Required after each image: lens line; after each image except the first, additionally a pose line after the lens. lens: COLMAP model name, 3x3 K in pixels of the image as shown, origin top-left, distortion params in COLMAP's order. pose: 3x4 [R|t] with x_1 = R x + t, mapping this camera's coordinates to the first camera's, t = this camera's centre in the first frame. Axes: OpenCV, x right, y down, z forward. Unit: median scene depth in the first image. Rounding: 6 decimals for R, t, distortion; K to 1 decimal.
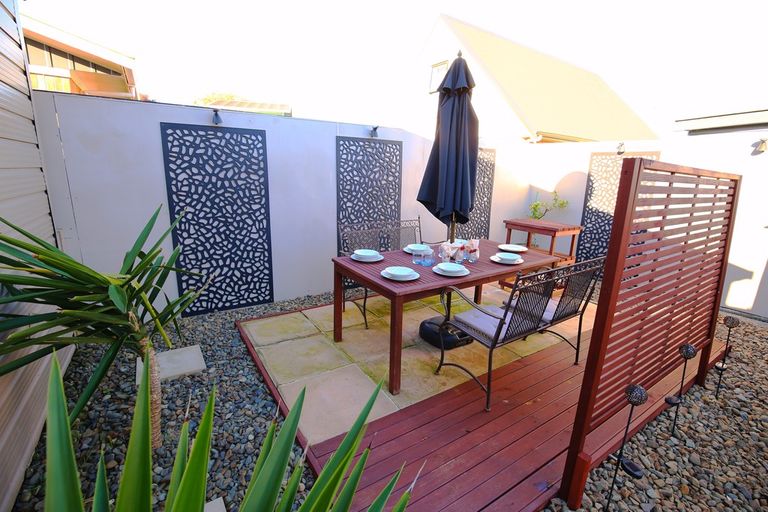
lens RADIAL K [[353.6, 0, 384.0], [0, 353.6, 256.0], [0, 0, 1]] dist [-0.029063, 0.000476]
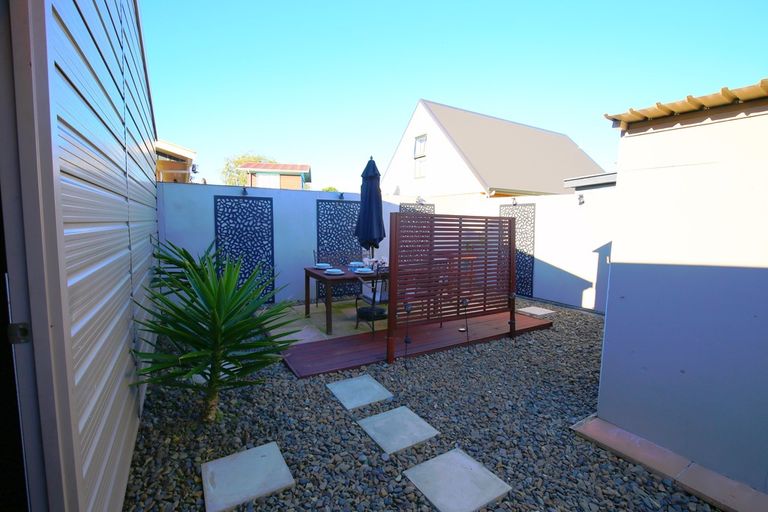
lens RADIAL K [[353.6, 0, 384.0], [0, 353.6, 256.0], [0, 0, 1]] dist [-0.029063, 0.000476]
pose [[0.998343, -0.011066, -0.056477, 0.294813], [0.003099, 0.990252, -0.139254, 0.160988], [0.057468, 0.138848, 0.988645, -0.616860]]
